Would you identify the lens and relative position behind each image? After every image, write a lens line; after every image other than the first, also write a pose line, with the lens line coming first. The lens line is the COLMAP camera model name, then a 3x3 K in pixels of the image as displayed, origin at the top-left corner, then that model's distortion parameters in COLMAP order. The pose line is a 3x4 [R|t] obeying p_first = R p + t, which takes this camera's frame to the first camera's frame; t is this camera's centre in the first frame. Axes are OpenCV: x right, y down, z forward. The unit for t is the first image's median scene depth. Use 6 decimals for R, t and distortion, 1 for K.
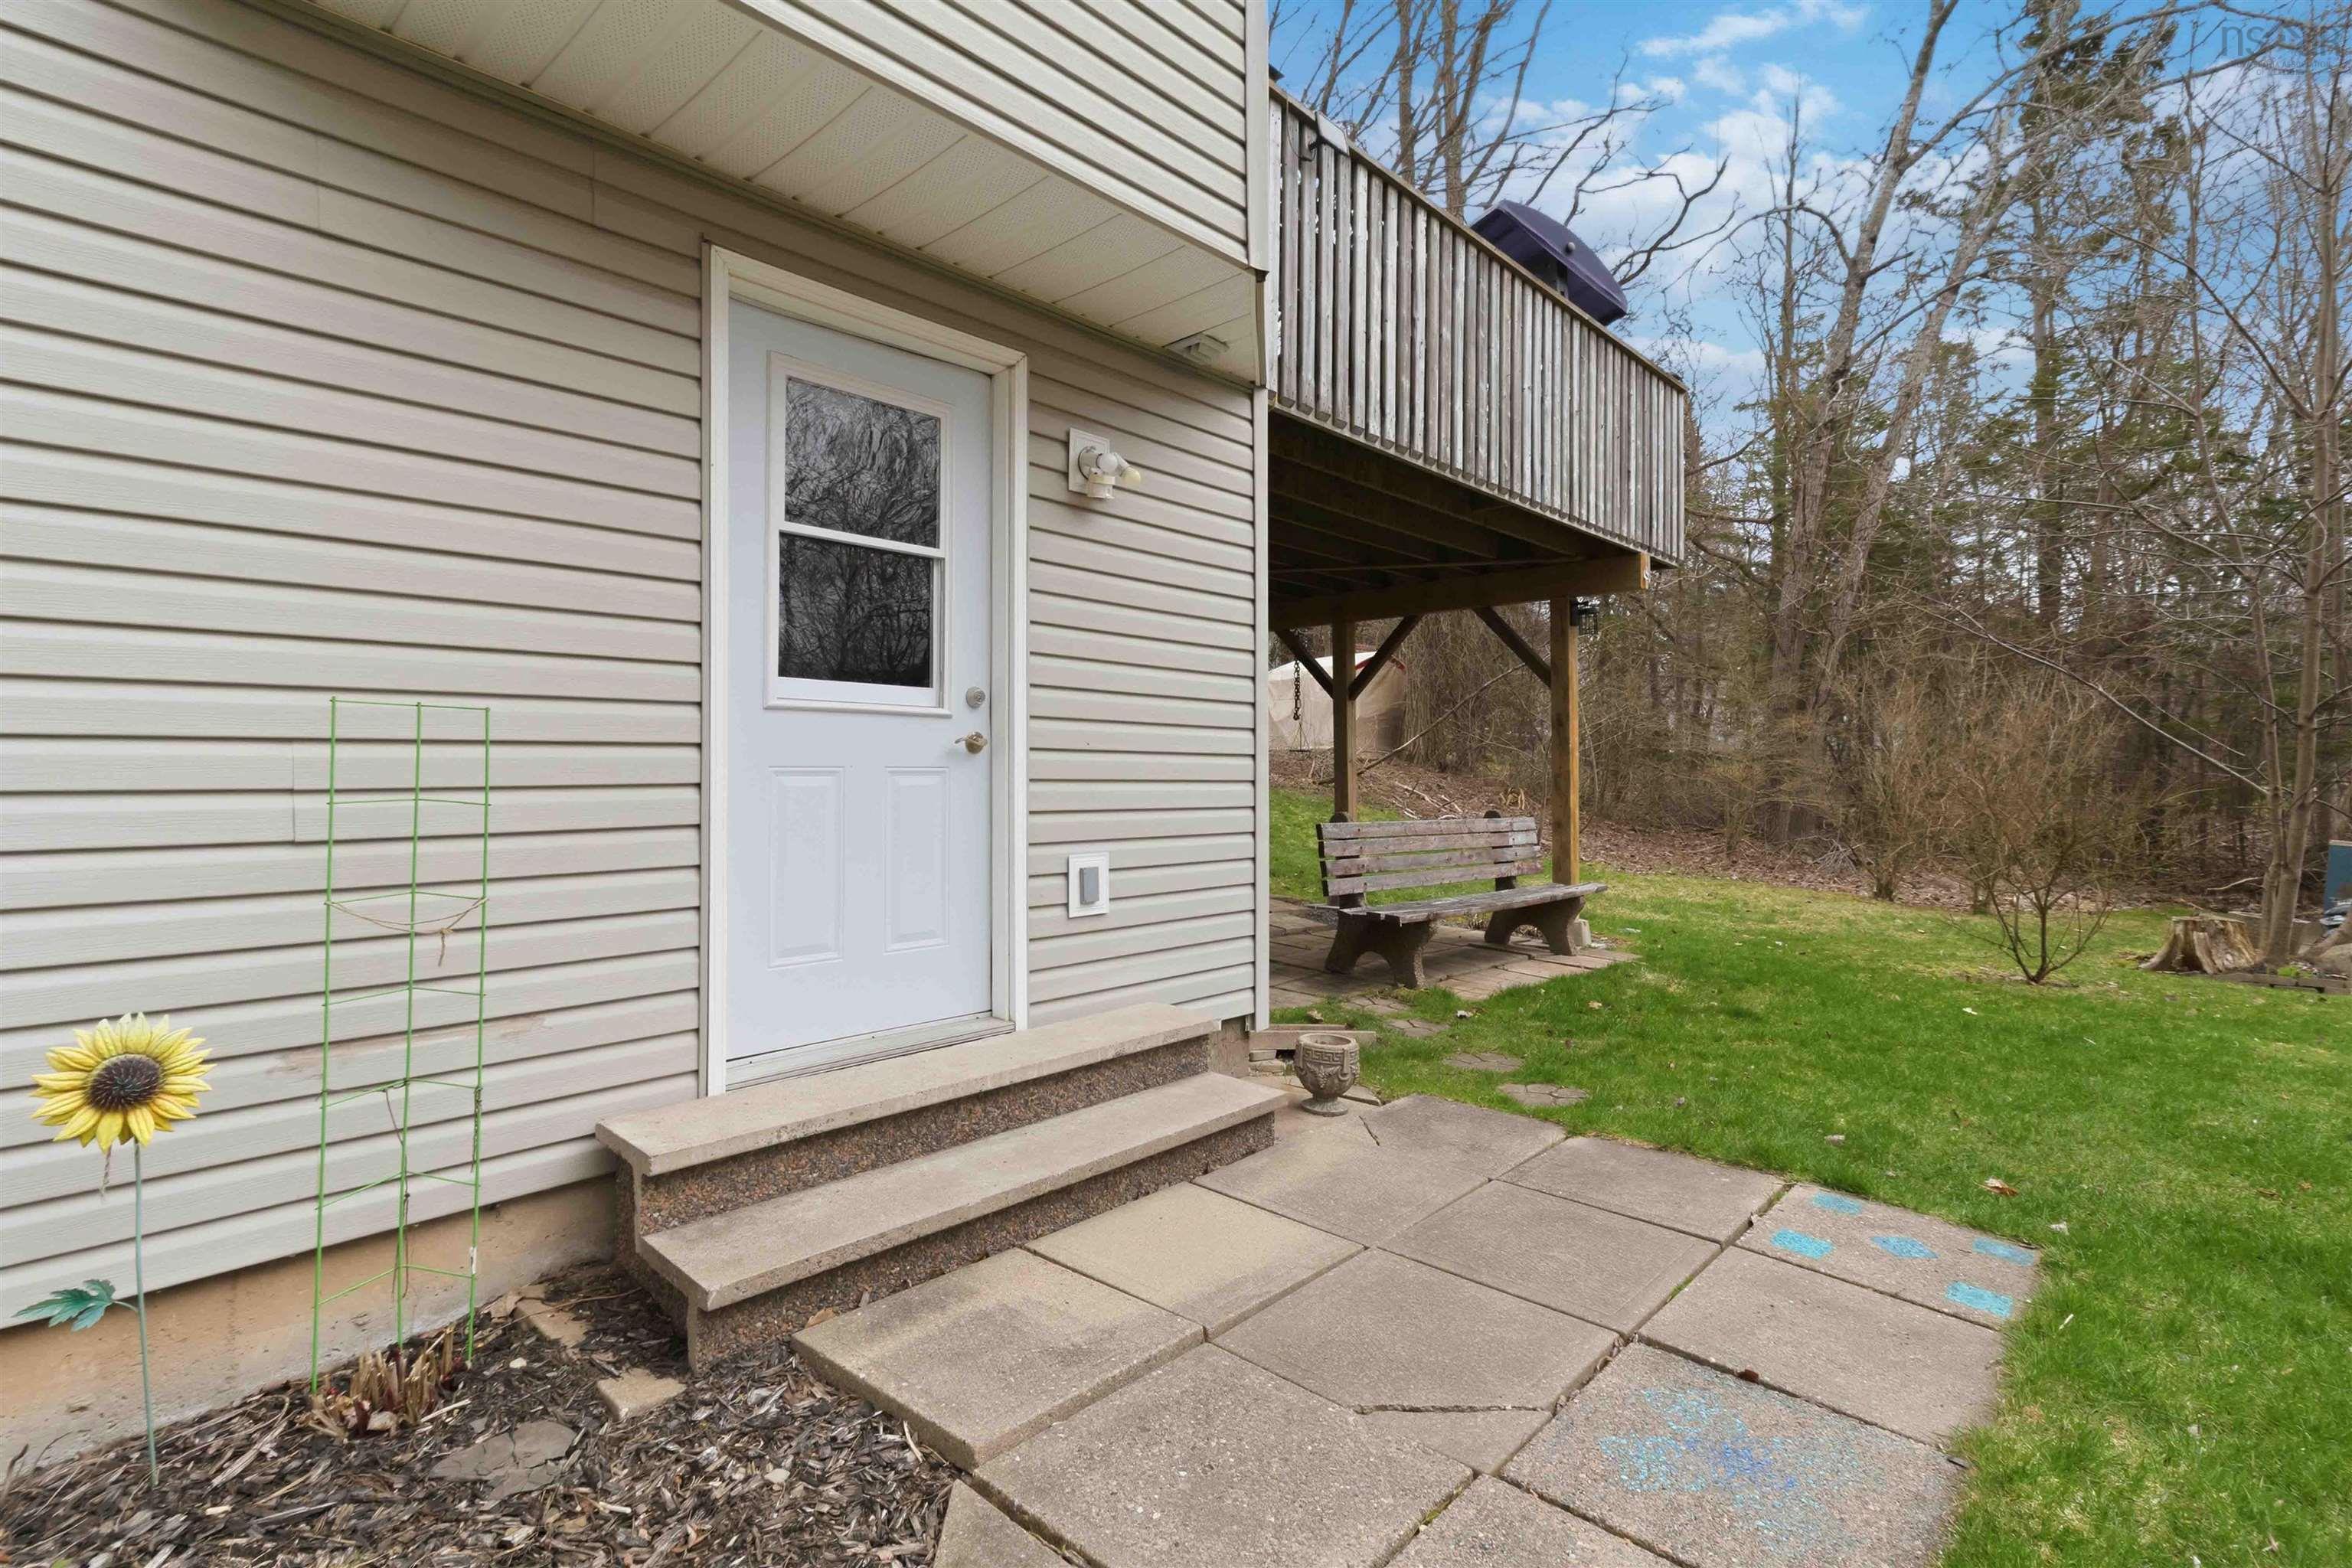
lens RADIAL K [[1127.3, 0, 1178.7], [0, 1127.3, 778.4], [0, 0, 1]] dist [-0.000421, -0.000188]
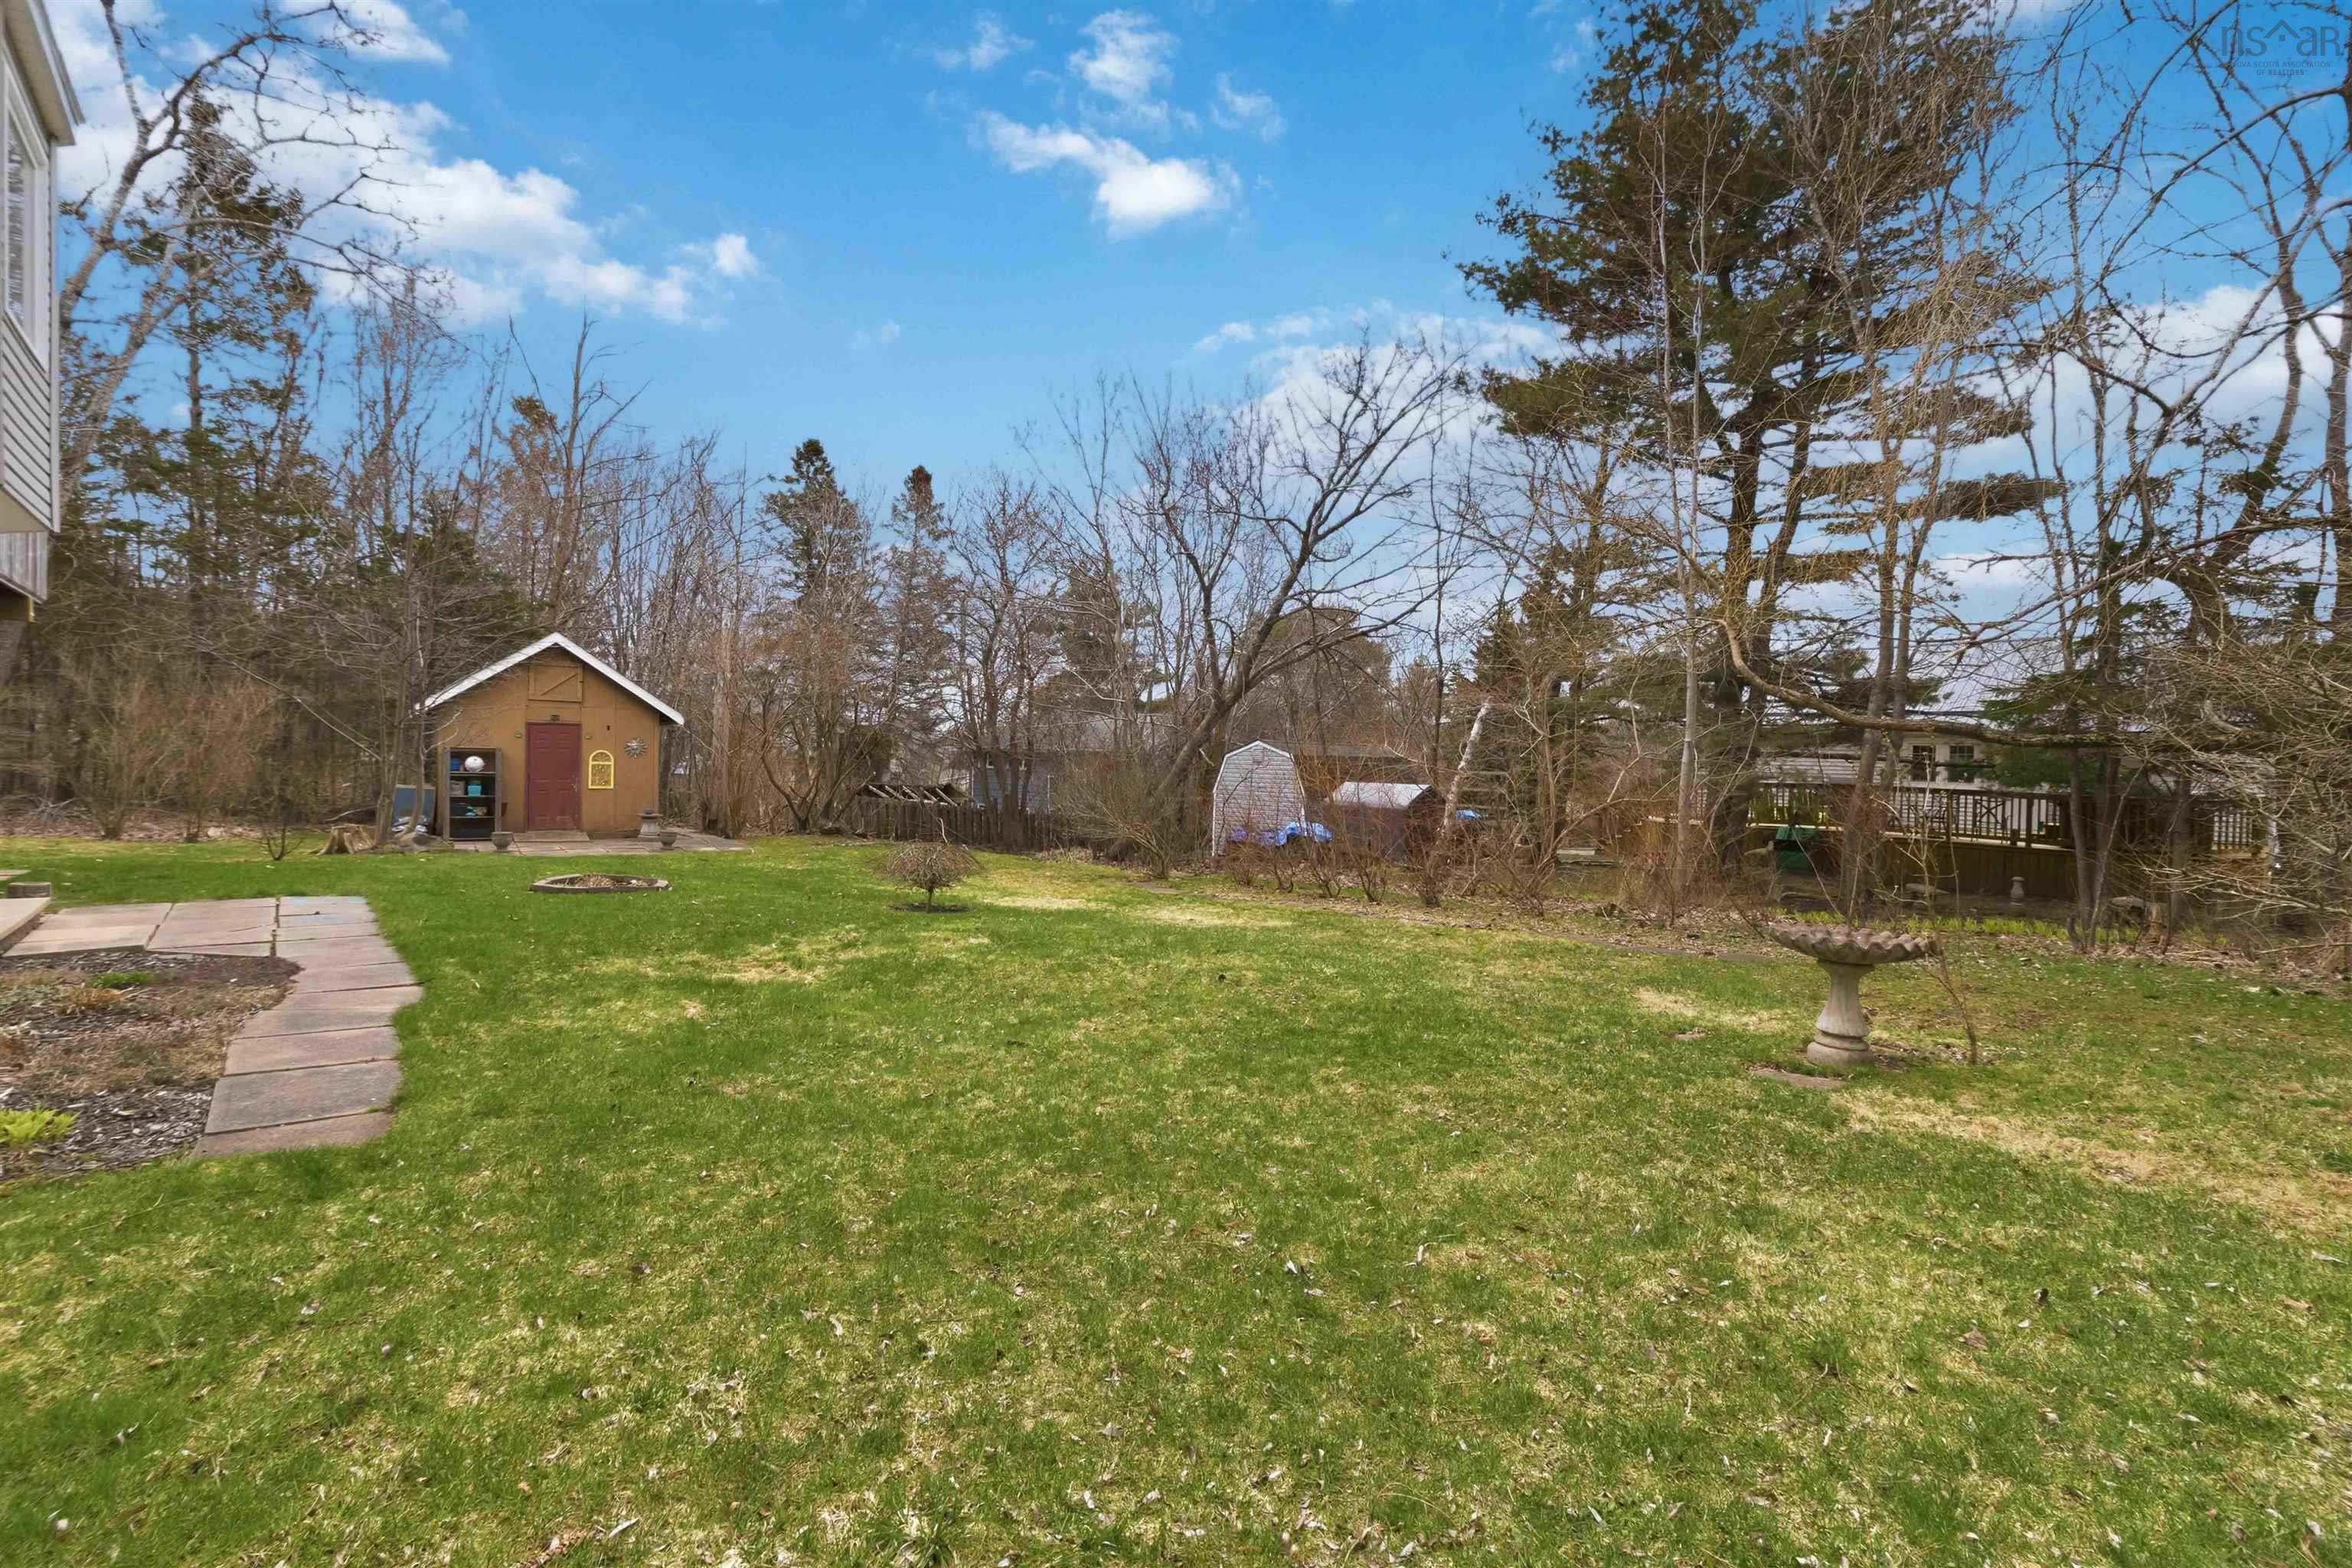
lens RADIAL K [[1127.3, 0, 1177.1], [0, 1127.3, 784.6], [0, 0, 1]] dist [-0.000421, -0.000188]
pose [[0.148345, -0.014886, 0.988824, -0.769360], [-0.017873, 0.999683, 0.017730, -0.003777], [-0.988774, -0.020303, 0.148032, -0.669020]]
